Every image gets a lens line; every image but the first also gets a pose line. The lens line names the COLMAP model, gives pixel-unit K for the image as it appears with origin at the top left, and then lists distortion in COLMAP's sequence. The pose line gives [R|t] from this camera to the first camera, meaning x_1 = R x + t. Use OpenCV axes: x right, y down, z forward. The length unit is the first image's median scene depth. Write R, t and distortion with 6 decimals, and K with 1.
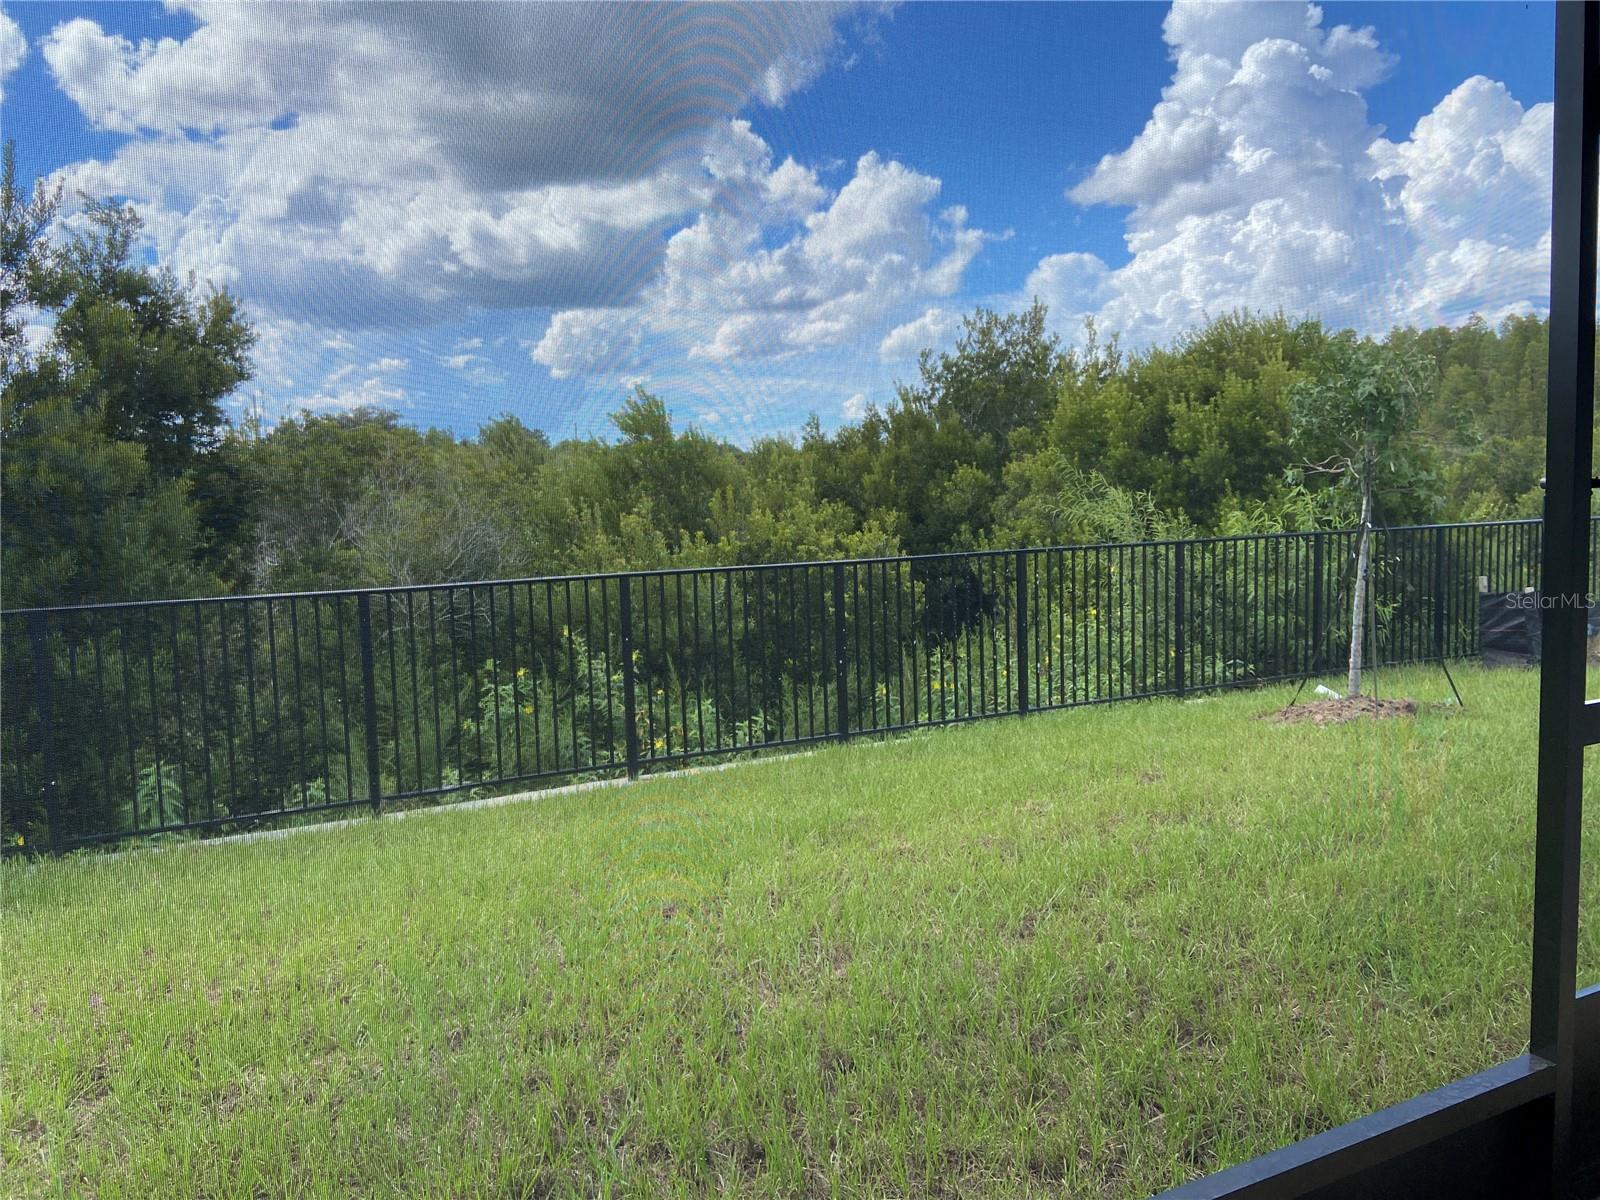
lens RADIAL K [[1211.1, 0, 800.0], [0, 1211.1, 600.0], [0, 0, 1]] dist [0.042683, -0.068035]
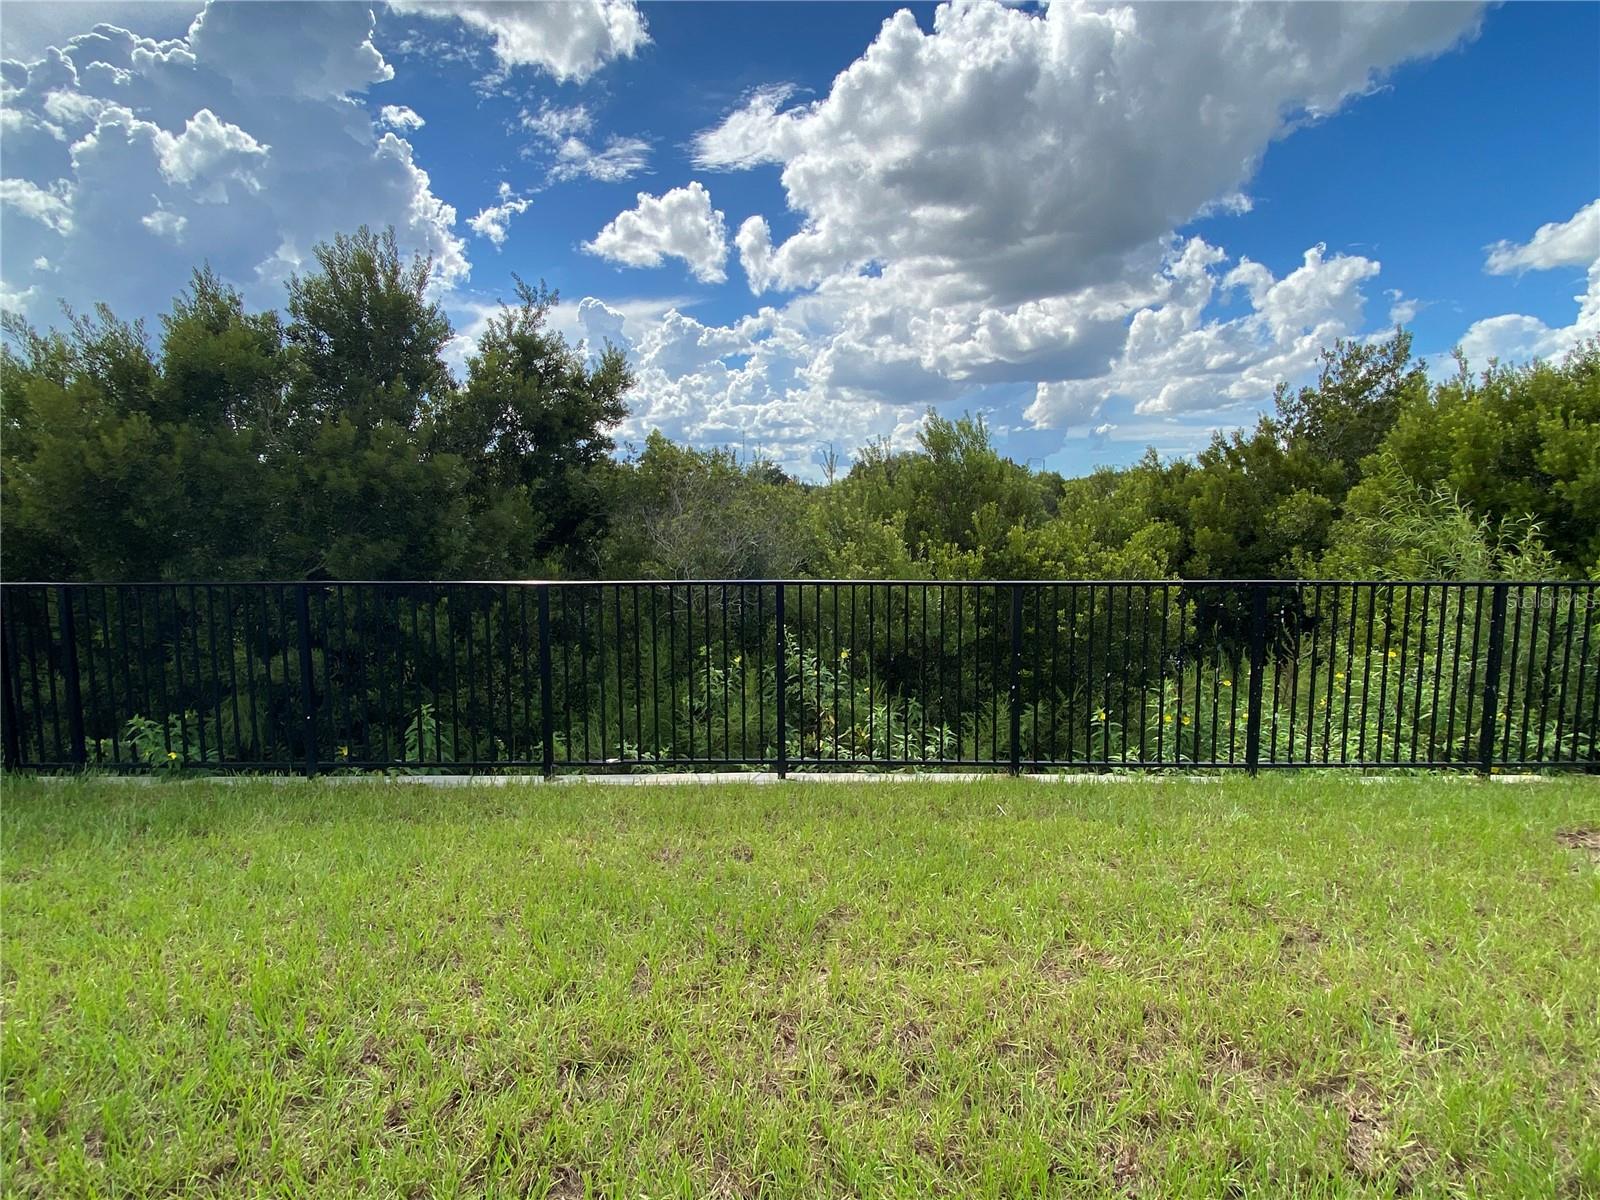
lens RADIAL K [[794.1, 0, 800.0], [0, 794.1, 600.0], [0, 0, 1]] dist [-0.047625, -0.001134]
pose [[0.861489, 0.073283, -0.502460, 0.107535], [-0.061549, 0.997305, 0.039928, -0.017719], [0.504032, -0.003471, 0.863678, 0.214030]]
